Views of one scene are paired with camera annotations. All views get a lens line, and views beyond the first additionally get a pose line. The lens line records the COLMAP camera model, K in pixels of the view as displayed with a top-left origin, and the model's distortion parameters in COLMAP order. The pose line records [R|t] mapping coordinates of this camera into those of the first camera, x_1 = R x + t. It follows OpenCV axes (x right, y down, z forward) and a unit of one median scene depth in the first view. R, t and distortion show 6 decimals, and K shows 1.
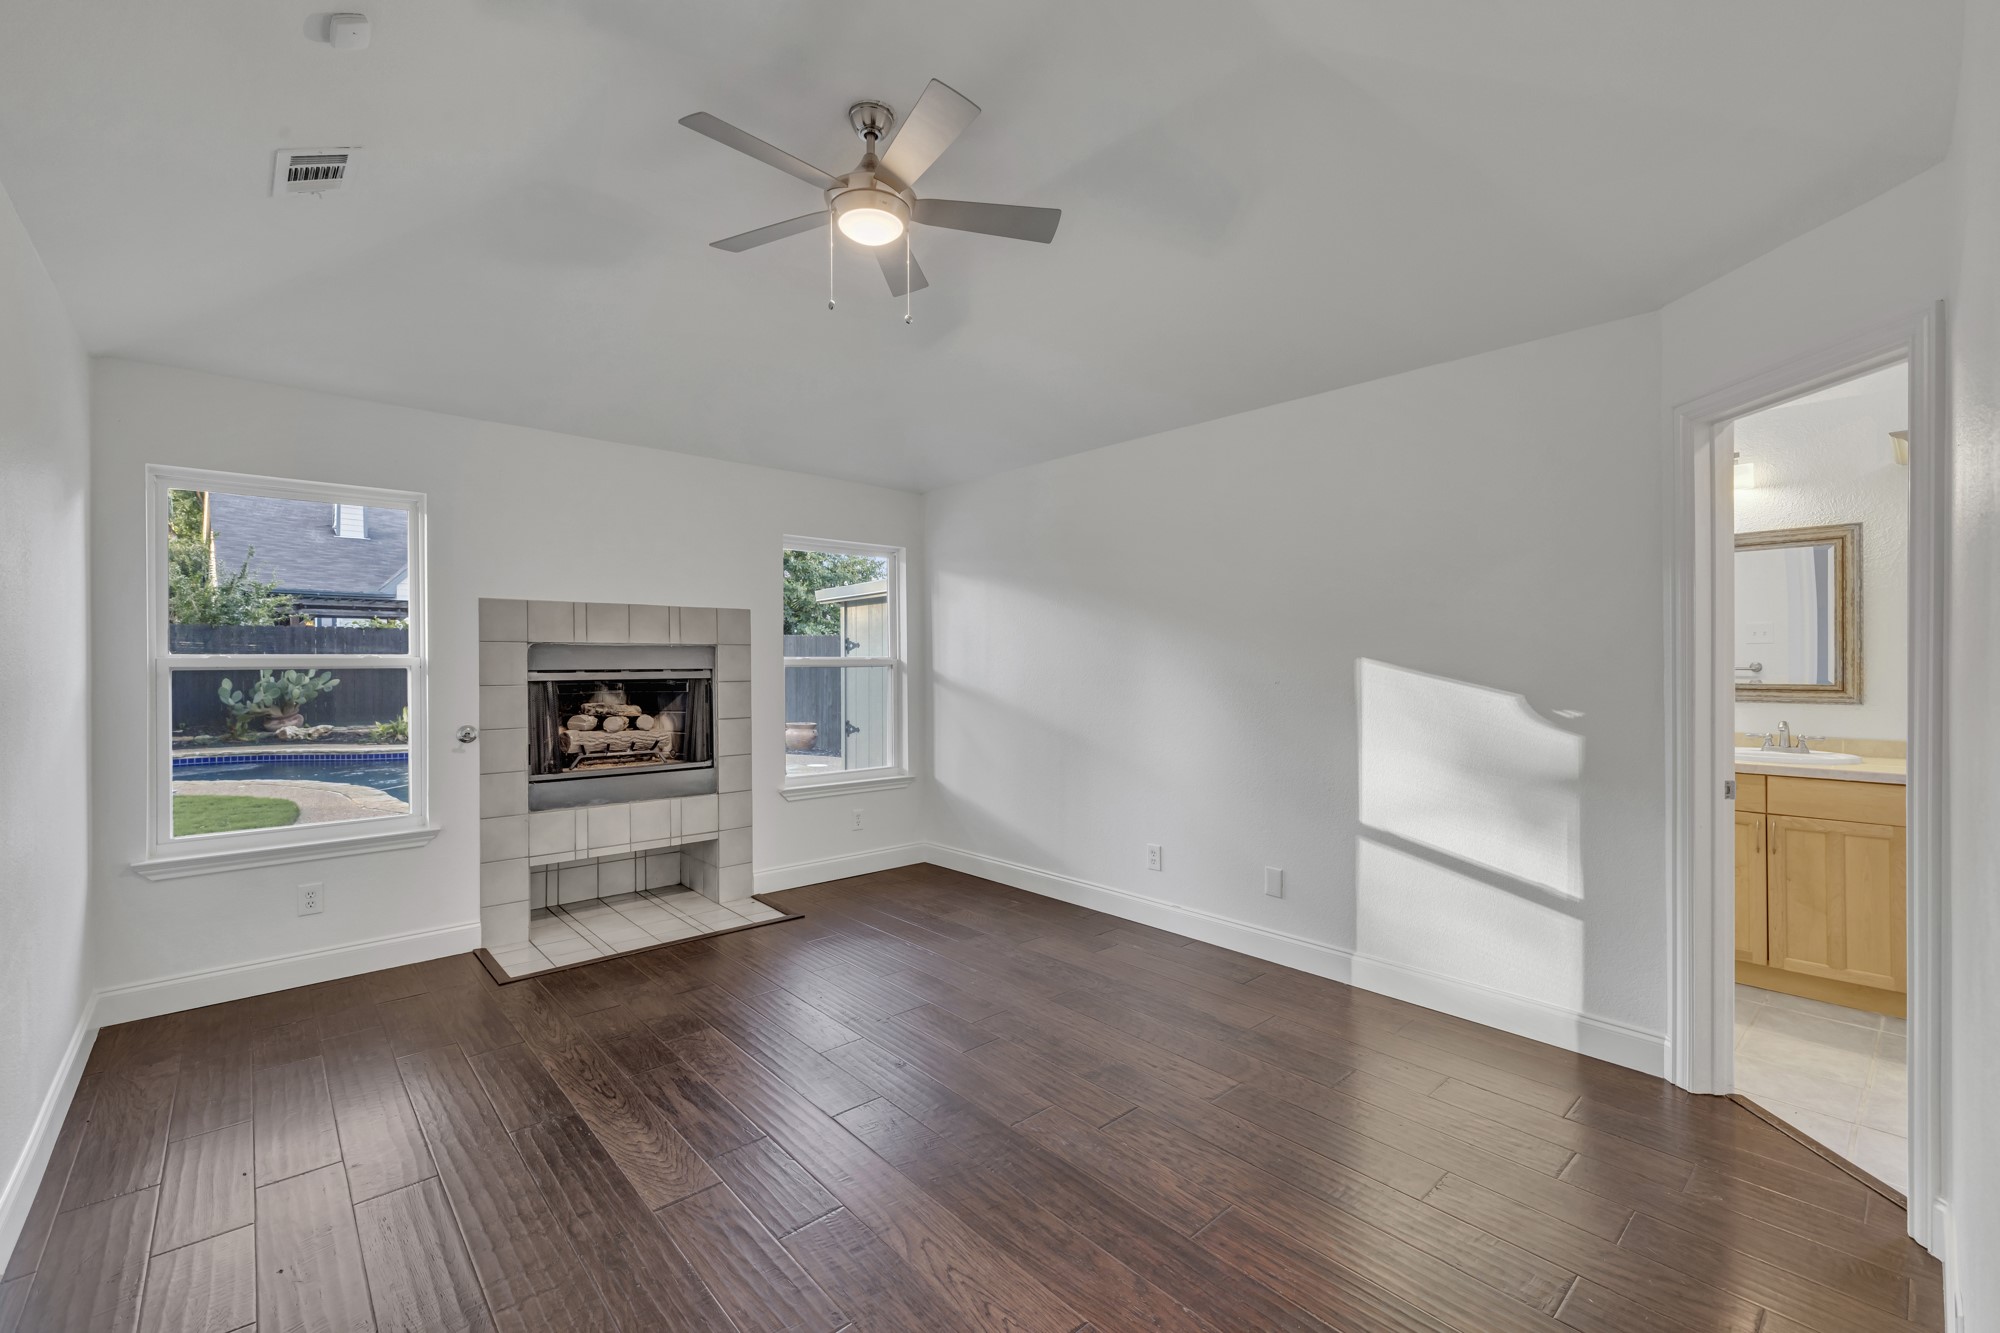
lens RADIAL K [[844.8, 0, 993.7], [0, 844.8, 664.8], [0, 0, 1]] dist [0.002500, 0.000484]
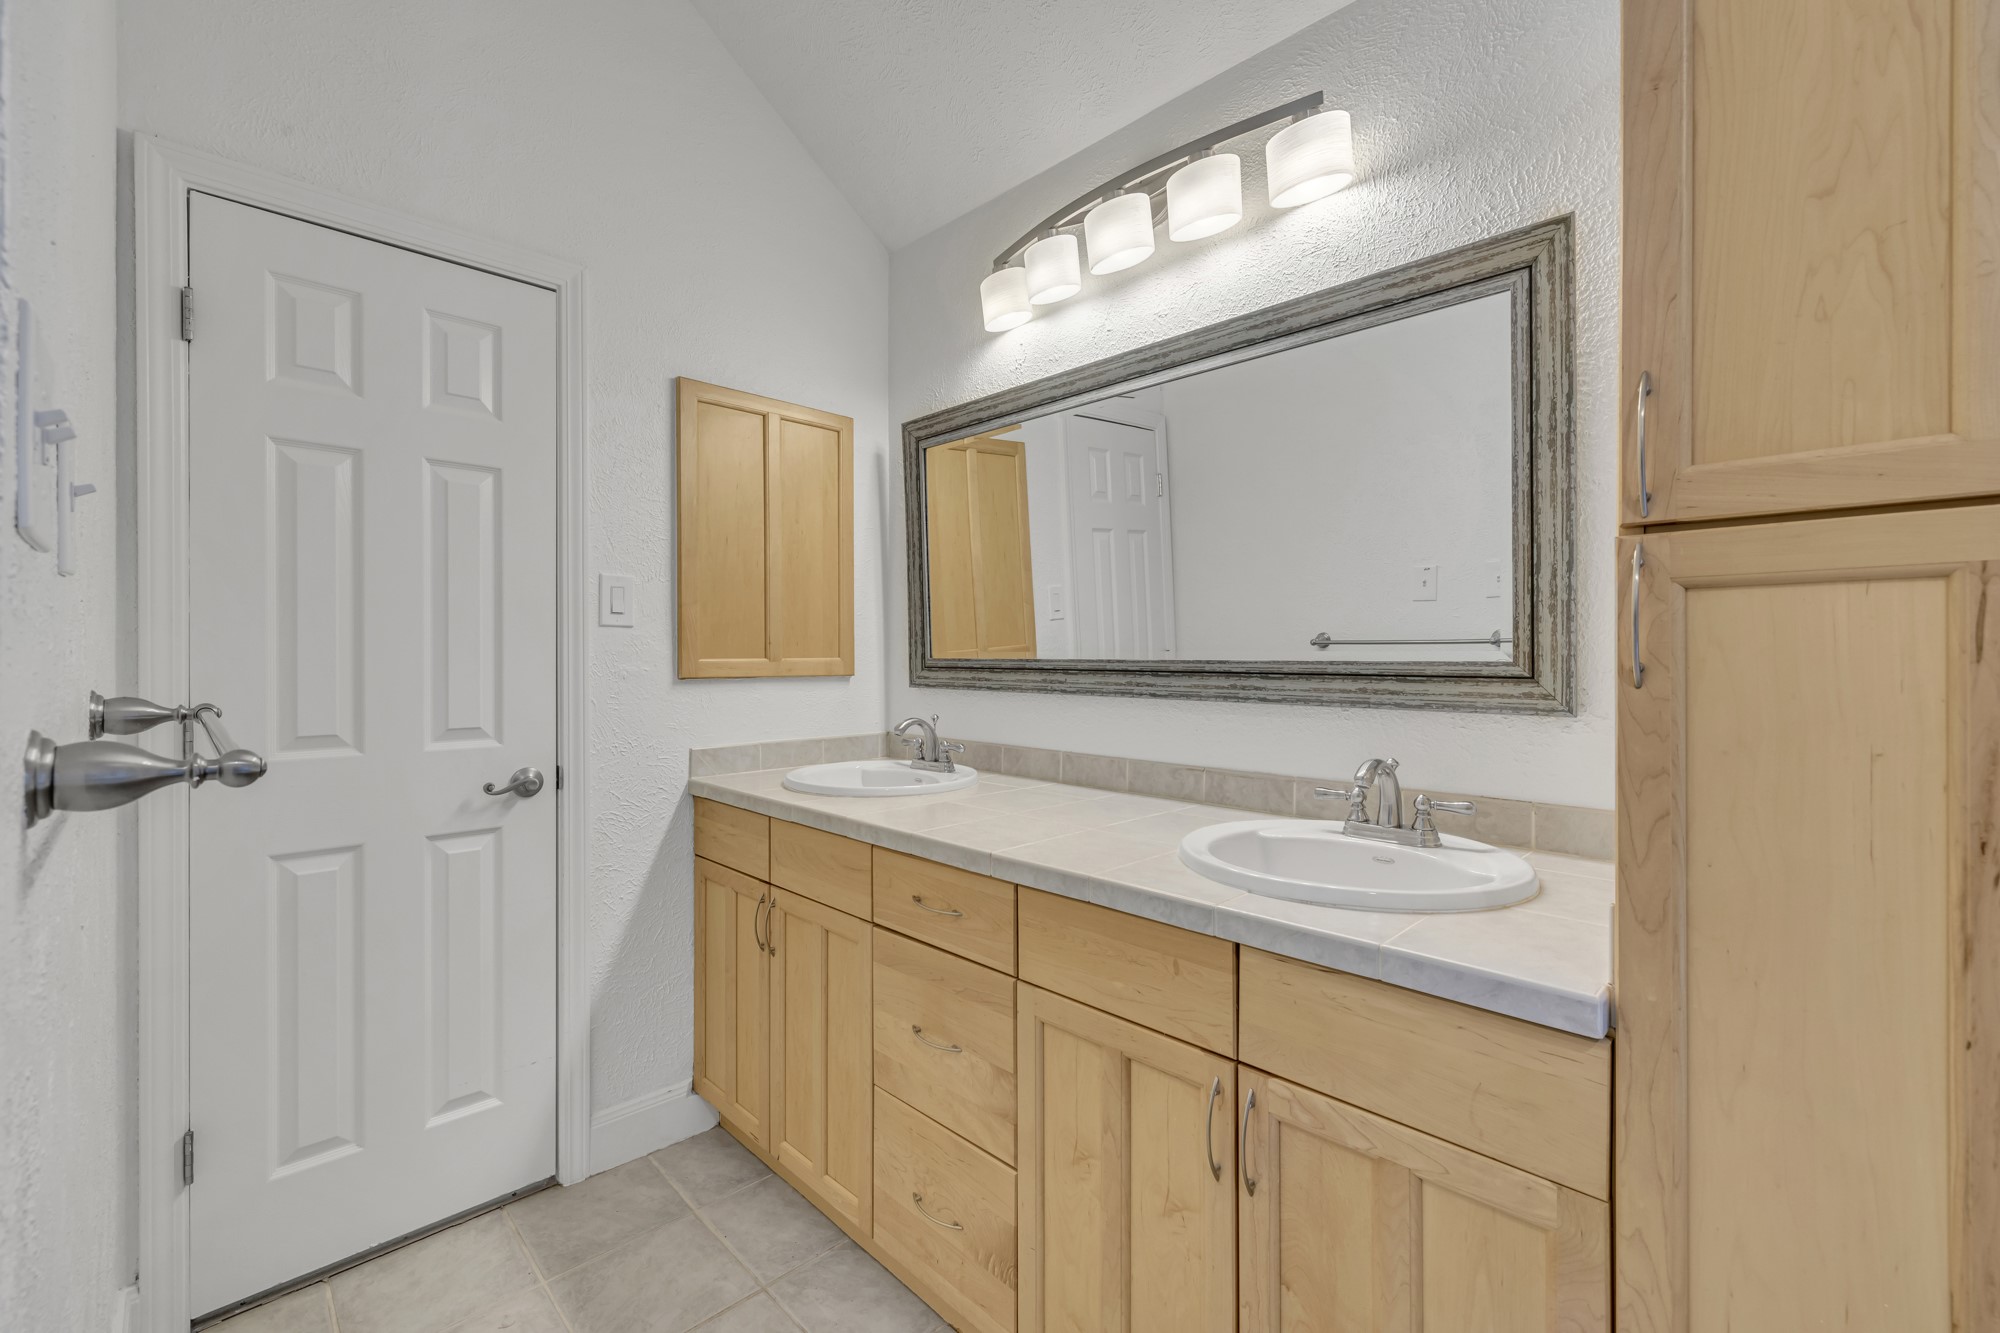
lens RADIAL K [[844.8, 0, 986.6], [0, 844.8, 661.1], [0, 0, 1]] dist [0.002500, 0.000484]
pose [[0.998929, 0.003559, 0.046134, 0.749833], [-0.003667, 0.999991, 0.002259, 0.023503], [-0.046125, -0.002426, 0.998933, 0.641873]]
